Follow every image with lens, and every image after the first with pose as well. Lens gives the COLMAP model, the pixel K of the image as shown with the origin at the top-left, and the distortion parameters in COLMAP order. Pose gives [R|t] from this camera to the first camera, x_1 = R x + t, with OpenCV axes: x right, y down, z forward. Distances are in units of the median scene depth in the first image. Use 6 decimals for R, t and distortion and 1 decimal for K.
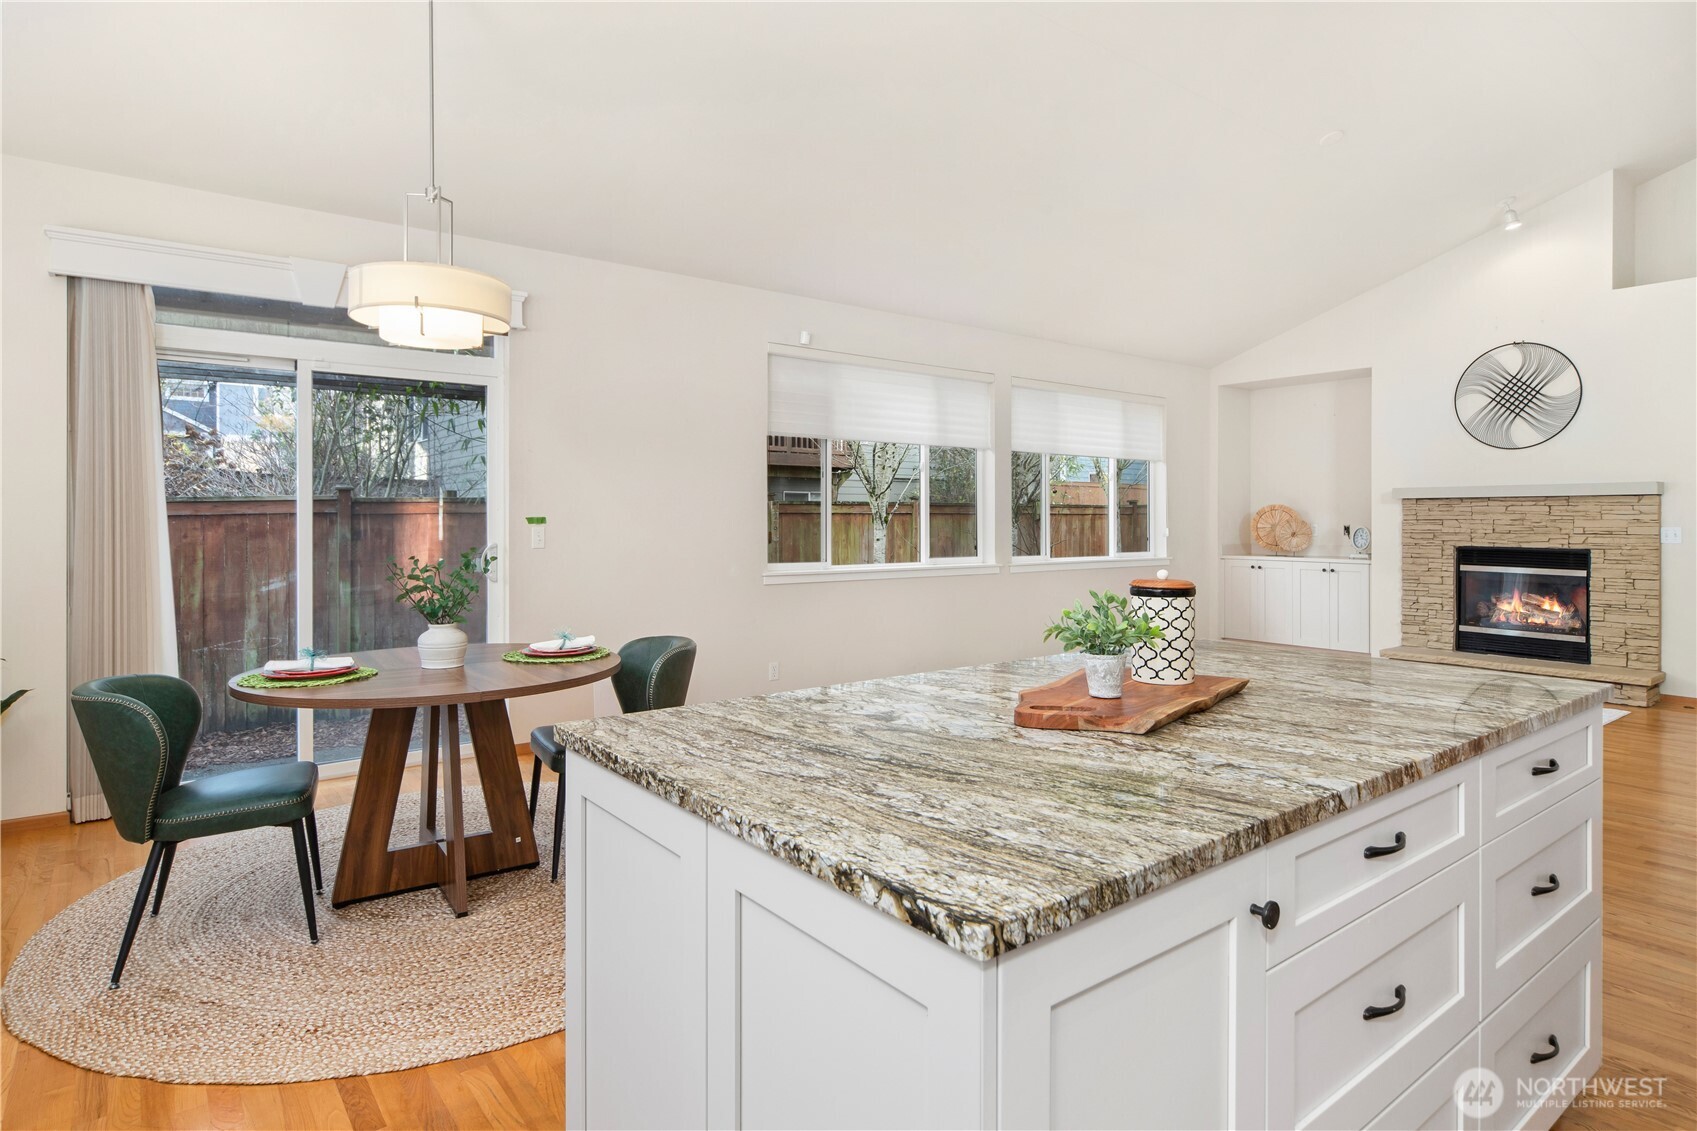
lens RADIAL K [[863.7, 0, 850.1], [0, 863.7, 540.7], [0, 0, 1]] dist [-0.000714, -0.000015]
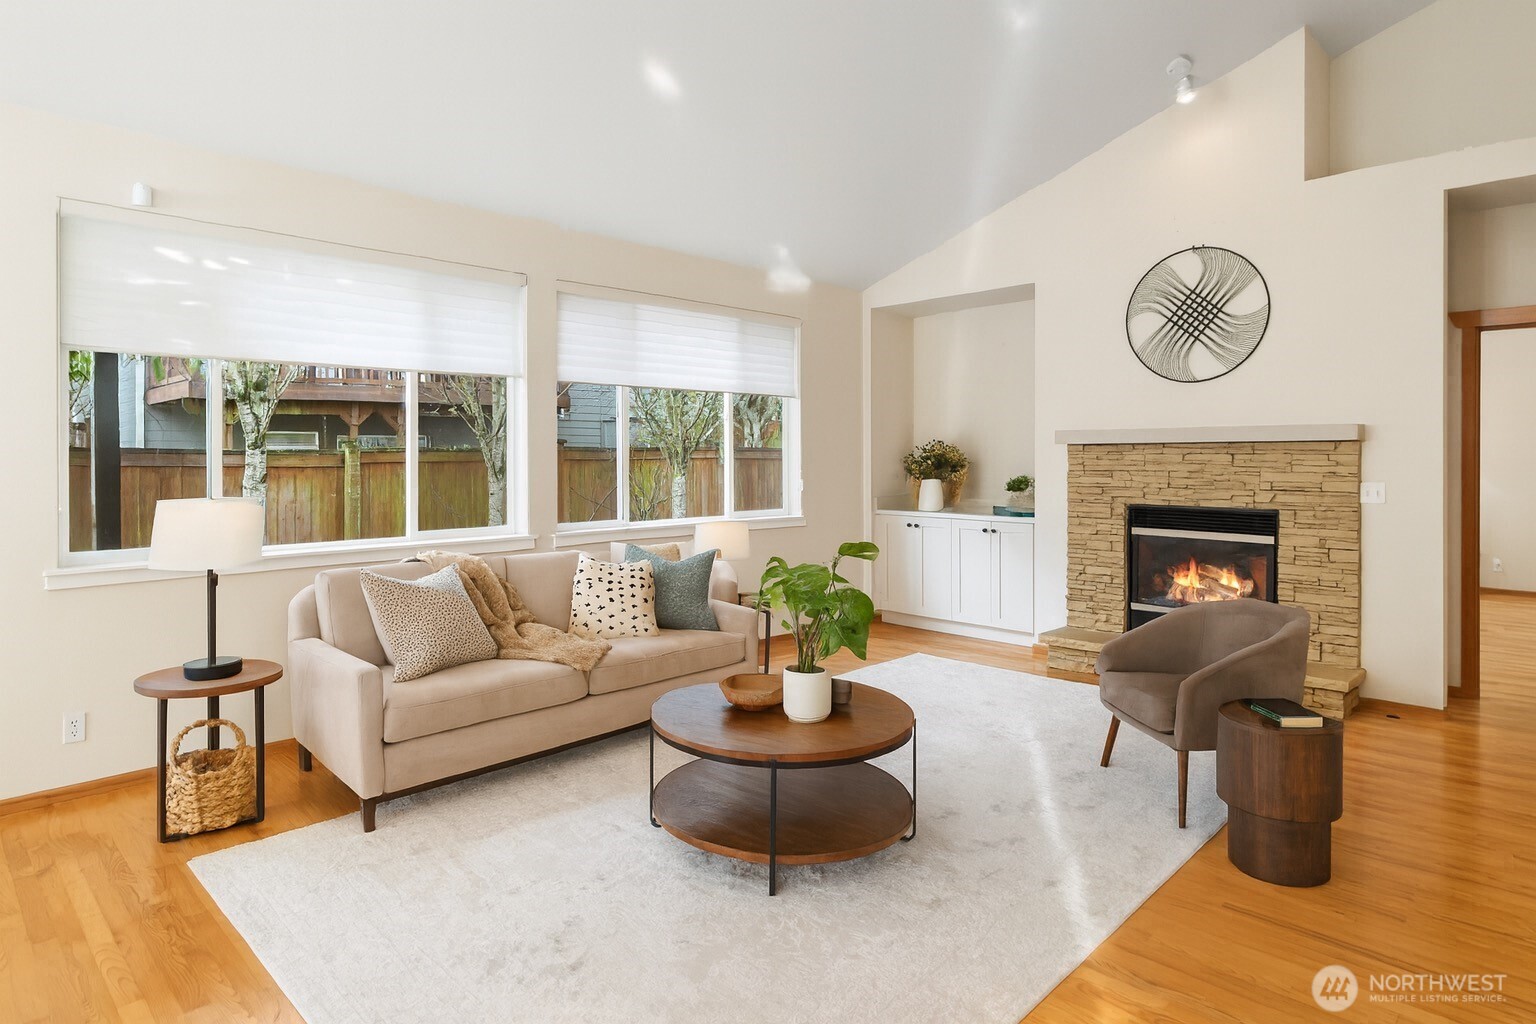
lens RADIAL K [[781.8, 0, 769.4], [0, 781.8, 489.6], [0, 0, 1]] dist [-0.000714, -0.000015]
pose [[0.994589, -0.005920, 0.103719, 0.306902], [0.004570, 0.999902, 0.013245, -0.018791], [-0.103788, -0.012699, 0.994518, 0.324508]]
